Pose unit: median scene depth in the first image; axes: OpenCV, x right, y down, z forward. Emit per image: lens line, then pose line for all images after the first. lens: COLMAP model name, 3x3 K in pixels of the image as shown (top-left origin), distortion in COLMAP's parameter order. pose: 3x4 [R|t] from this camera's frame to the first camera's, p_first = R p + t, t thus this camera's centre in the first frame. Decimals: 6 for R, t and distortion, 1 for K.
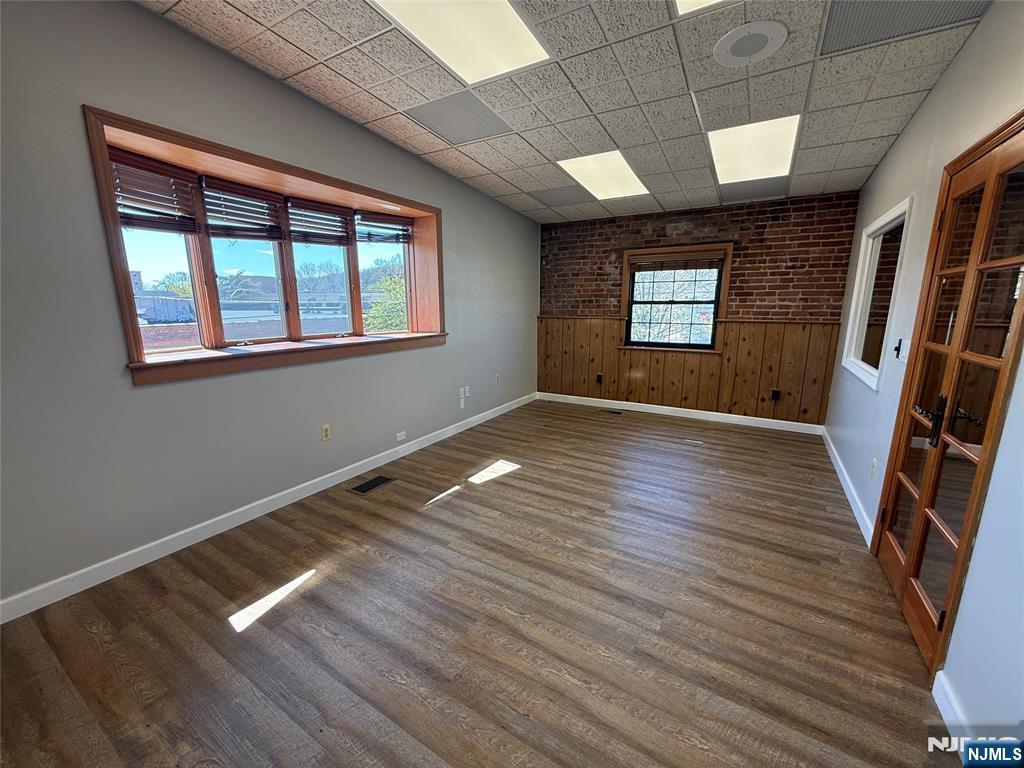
lens RADIAL K [[408.8, 0, 508.9], [0, 408.8, 385.2], [0, 0, 1]] dist [-0.000010, -0.000336]
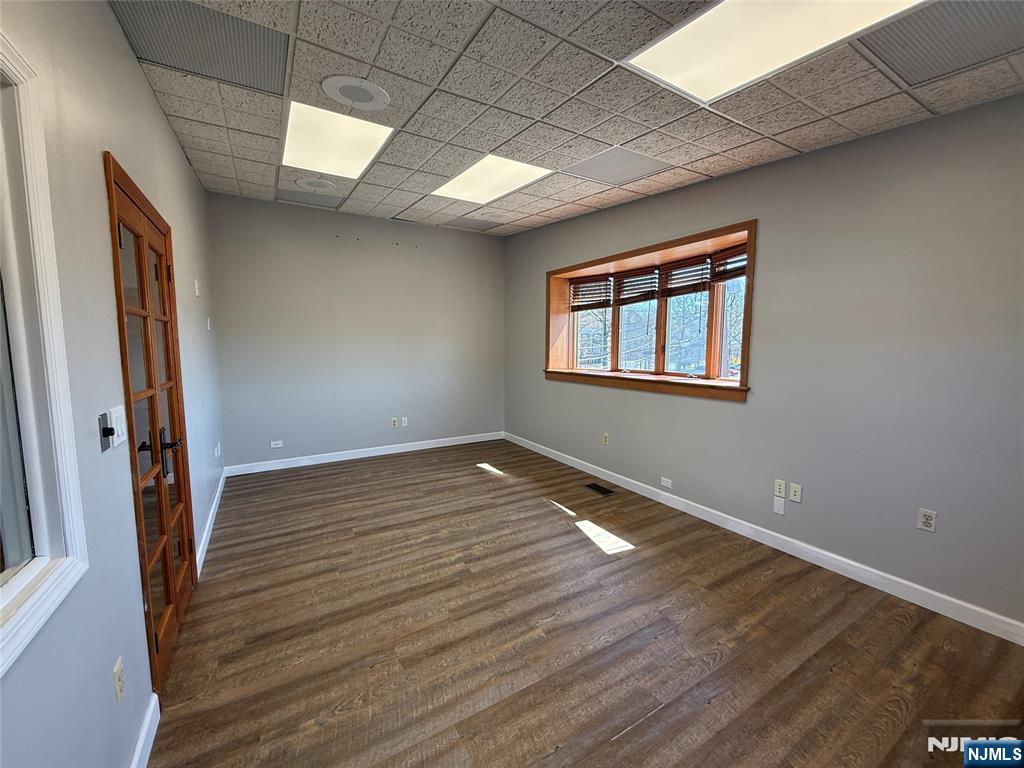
lens RADIAL K [[408.8, 0, 508.9], [0, 408.8, 385.2], [0, 0, 1]] dist [-0.000010, -0.000336]
pose [[-0.467803, 0.087783, -0.879462, 0.898068], [-0.176770, 0.965658, 0.190414, -0.261390], [0.865975, 0.244539, -0.436220, 1.280017]]
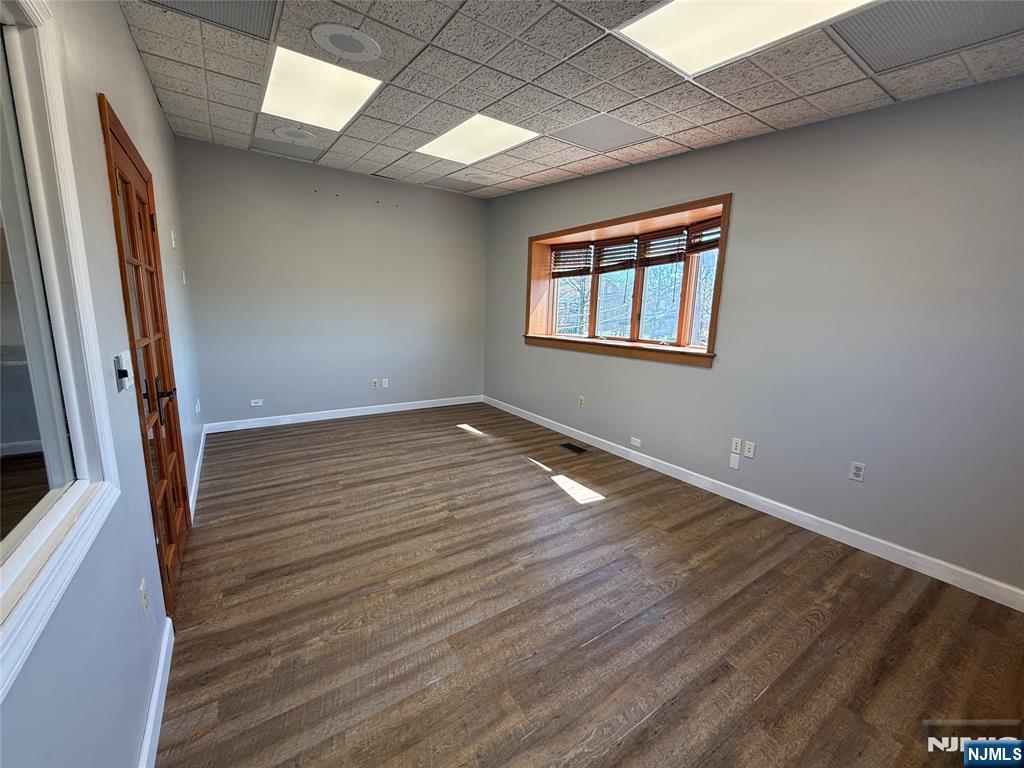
lens RADIAL K [[408.8, 0, 508.9], [0, 408.8, 385.2], [0, 0, 1]] dist [-0.000010, -0.000336]
pose [[-0.416647, 0.147757, -0.896980, 0.949134], [-0.209427, 0.944561, 0.252874, -0.251023], [0.884616, 0.293211, -0.362604, 1.287688]]
